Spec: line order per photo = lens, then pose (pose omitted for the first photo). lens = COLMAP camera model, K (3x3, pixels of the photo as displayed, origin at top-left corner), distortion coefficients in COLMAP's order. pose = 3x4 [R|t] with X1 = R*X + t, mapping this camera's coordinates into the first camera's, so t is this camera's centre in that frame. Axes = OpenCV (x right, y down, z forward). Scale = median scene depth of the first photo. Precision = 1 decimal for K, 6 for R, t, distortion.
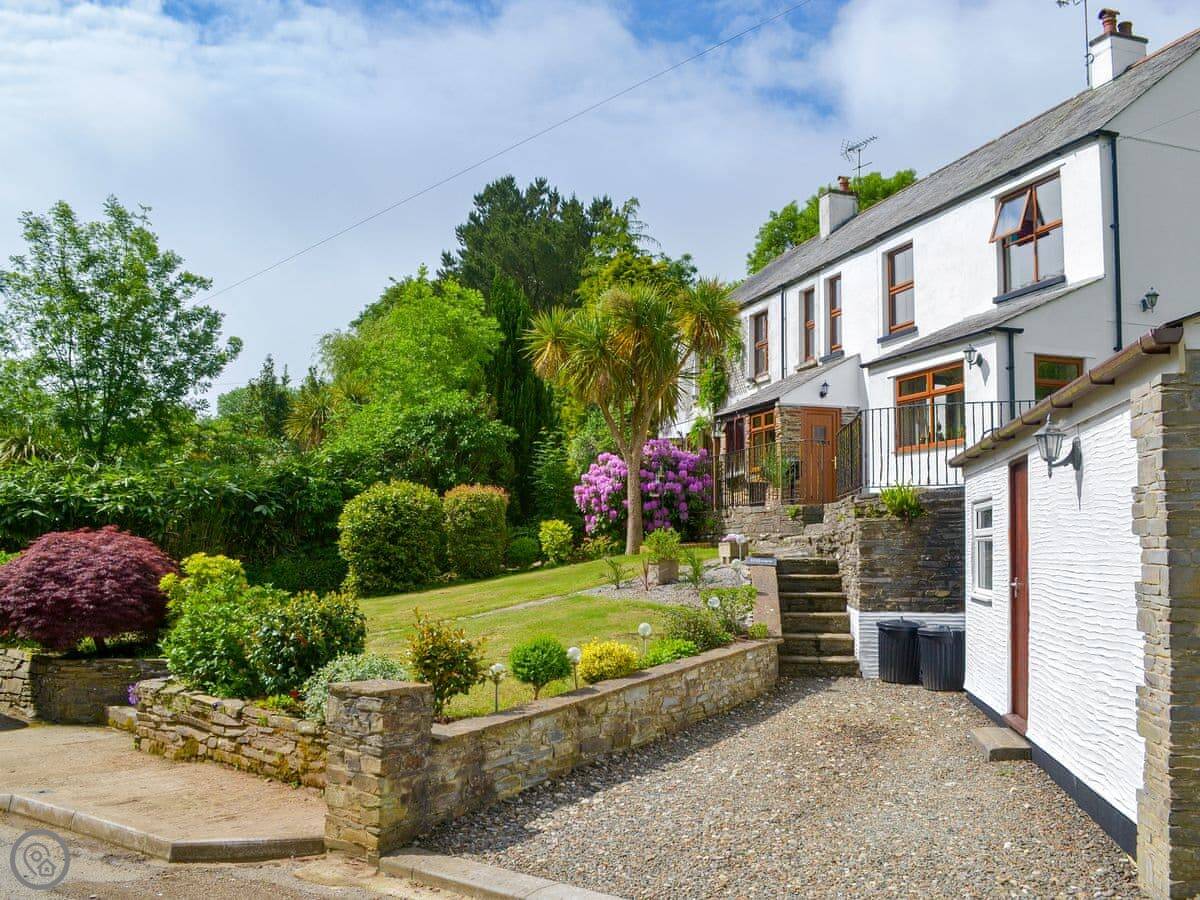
lens RADIAL K [[1105.8, 0, 625.5], [0, 1105.8, 448.5], [0, 0, 1]] dist [-0.078075, 0.011504]
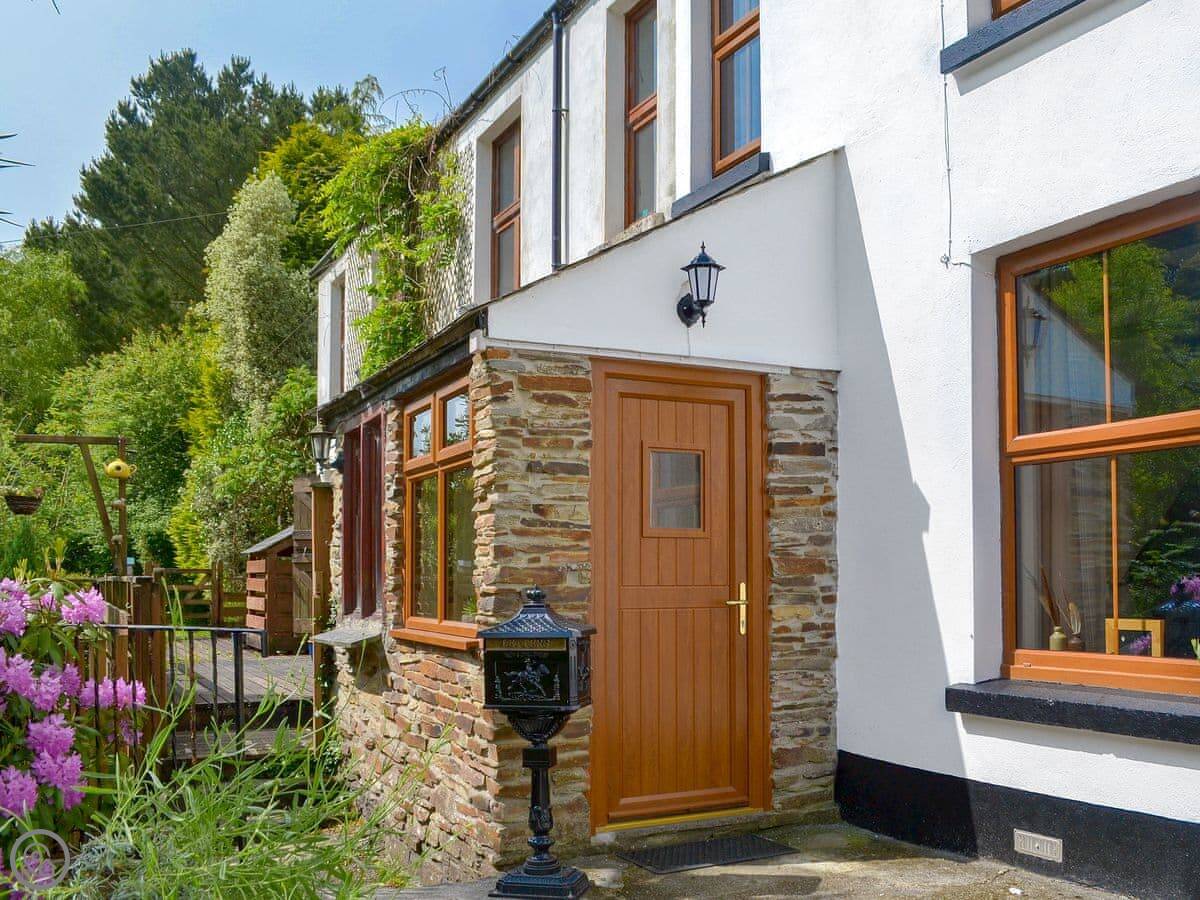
lens RADIAL K [[1105.8, 0, 625.5], [0, 1105.8, 448.5], [0, 0, 1]] dist [-0.078075, 0.011504]
pose [[0.989852, 0.008995, 0.141815, 0.134729], [-0.006591, 0.999827, -0.017412, -0.016923], [-0.141947, 0.016301, 0.989740, 0.783193]]
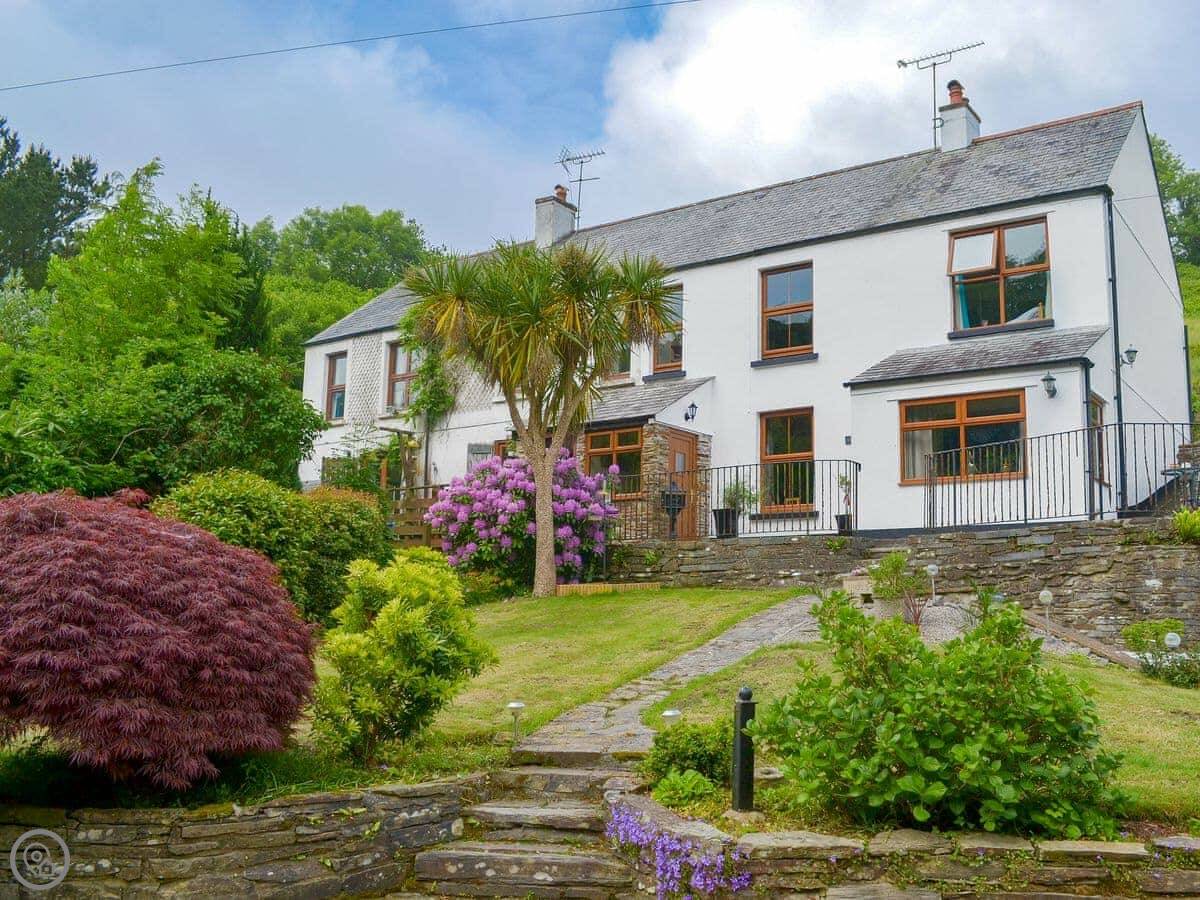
lens RADIAL K [[1105.8, 0, 625.5], [0, 1105.8, 448.5], [0, 0, 1]] dist [-0.078075, 0.011504]
pose [[0.789263, 0.102005, 0.605524, -0.382065], [-0.063829, 0.994393, -0.084316, 0.051854], [-0.610729, 0.027898, 0.791348, 0.345572]]
